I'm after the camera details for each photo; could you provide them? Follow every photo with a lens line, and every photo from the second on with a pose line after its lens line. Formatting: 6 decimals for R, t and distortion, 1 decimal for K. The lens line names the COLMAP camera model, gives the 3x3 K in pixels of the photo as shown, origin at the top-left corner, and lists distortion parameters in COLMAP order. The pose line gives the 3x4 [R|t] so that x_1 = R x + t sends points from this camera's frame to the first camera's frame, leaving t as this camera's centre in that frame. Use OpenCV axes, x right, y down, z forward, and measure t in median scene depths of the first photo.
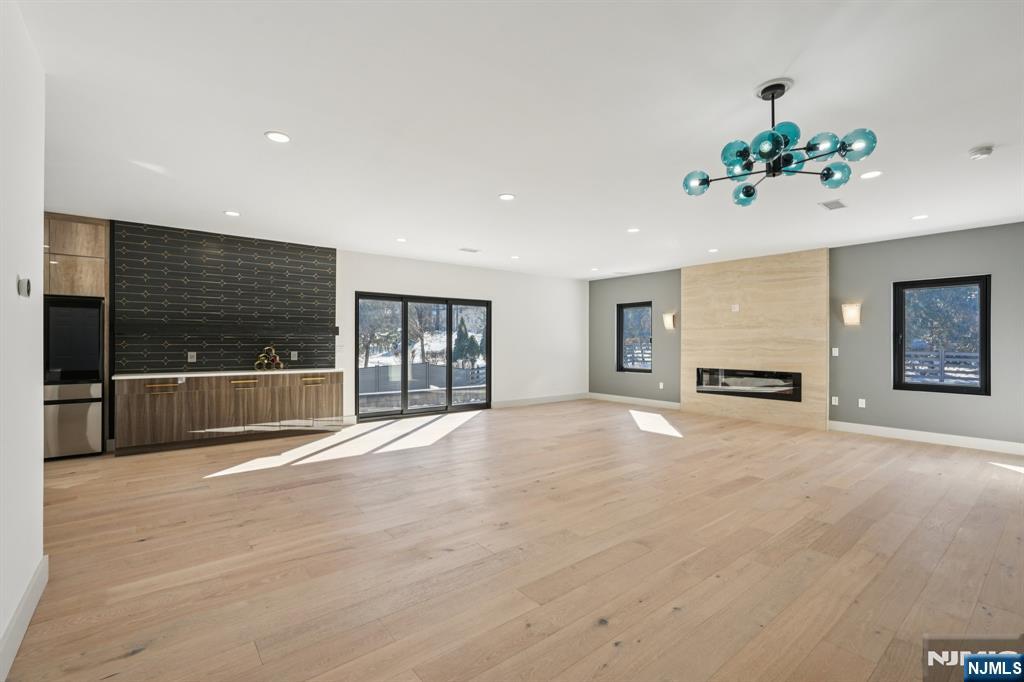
lens RADIAL K [[448.5, 0, 504.6], [0, 448.5, 341.2], [0, 0, 1]] dist [-0.009079, 0.001861]
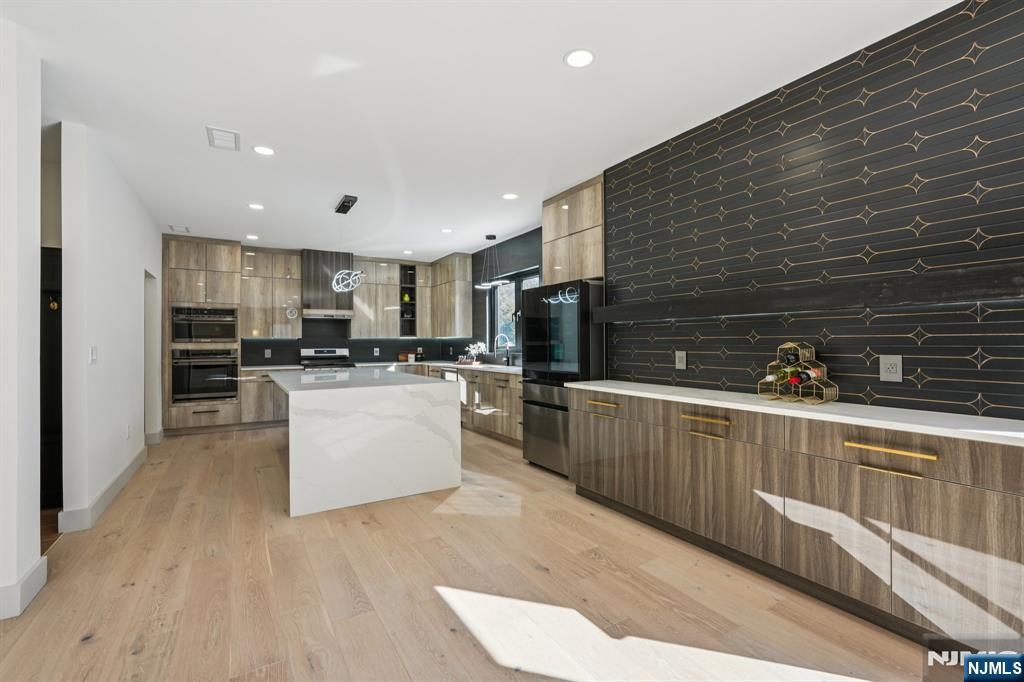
lens RADIAL K [[448.5, 0, 515.5], [0, 448.5, 339.0], [0, 0, 1]] dist [-0.009079, 0.001861]
pose [[-0.112384, -0.009197, -0.993622, -0.109471], [0.009295, 0.999904, -0.010307, 0.011651], [0.993621, -0.010394, -0.112288, 0.783706]]
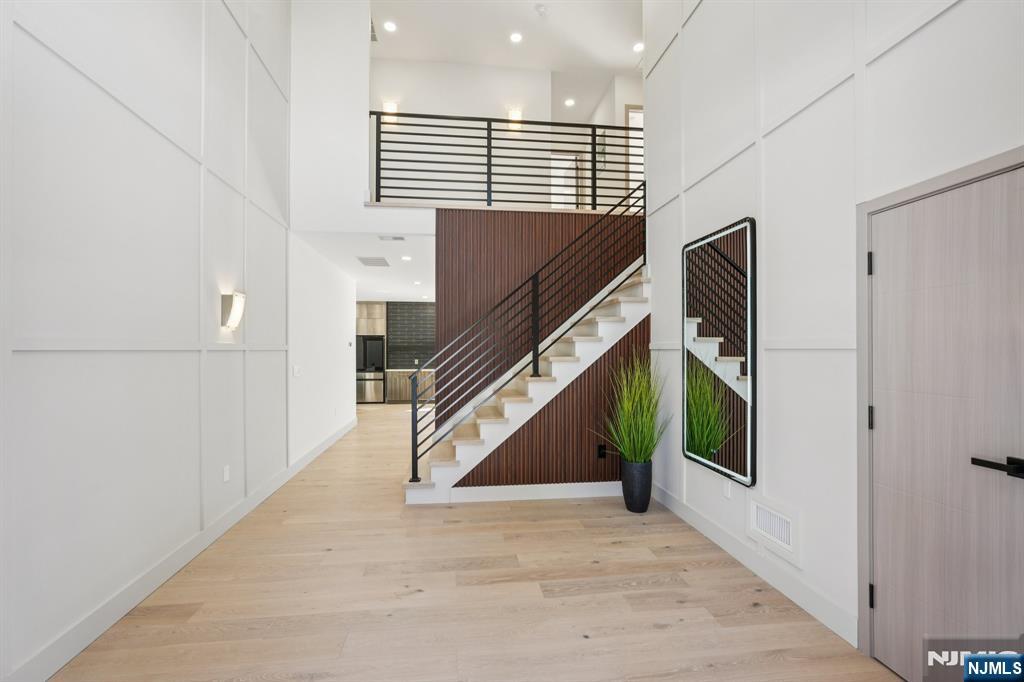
lens RADIAL K [[448.5, 0, 508.6], [0, 448.5, 344.3], [0, 0, 1]] dist [-0.009079, 0.001861]
pose [[0.855553, -0.005581, -0.517686, 0.711100], [0.006457, 0.999979, -0.000108, -0.040797], [0.517675, -0.003250, 0.855571, -0.544858]]
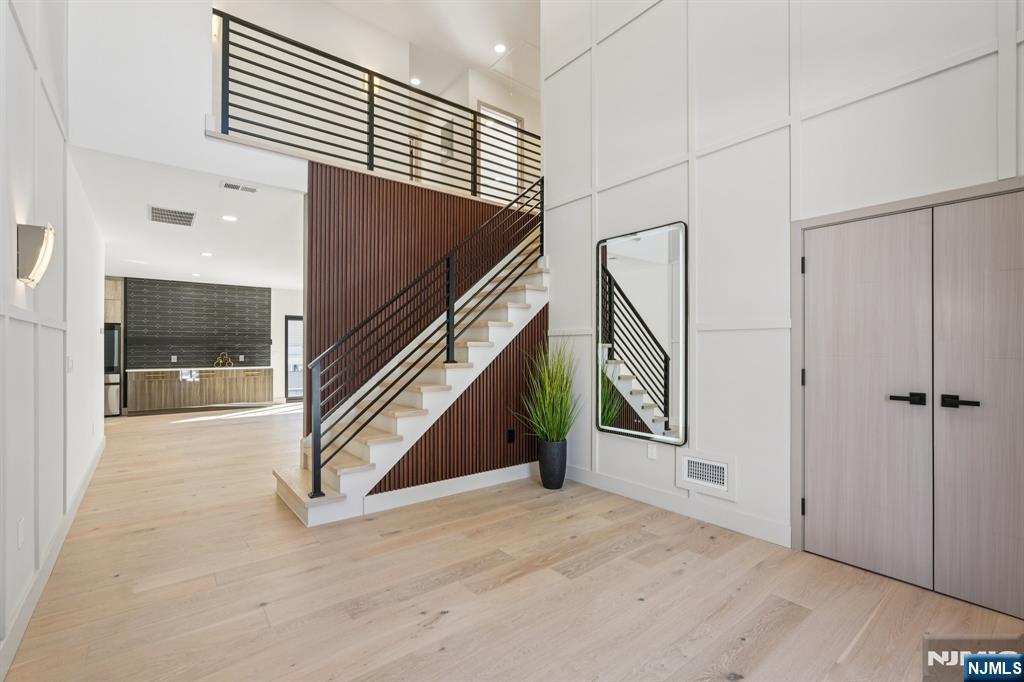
lens RADIAL K [[448.5, 0, 511.3], [0, 448.5, 343.9], [0, 0, 1]] dist [-0.009079, 0.001861]
pose [[0.999983, 0.000572, 0.005752, 0.472533], [-0.000577, 1.000000, 0.000793, -0.019106], [-0.005751, -0.000796, 0.999983, -0.576810]]
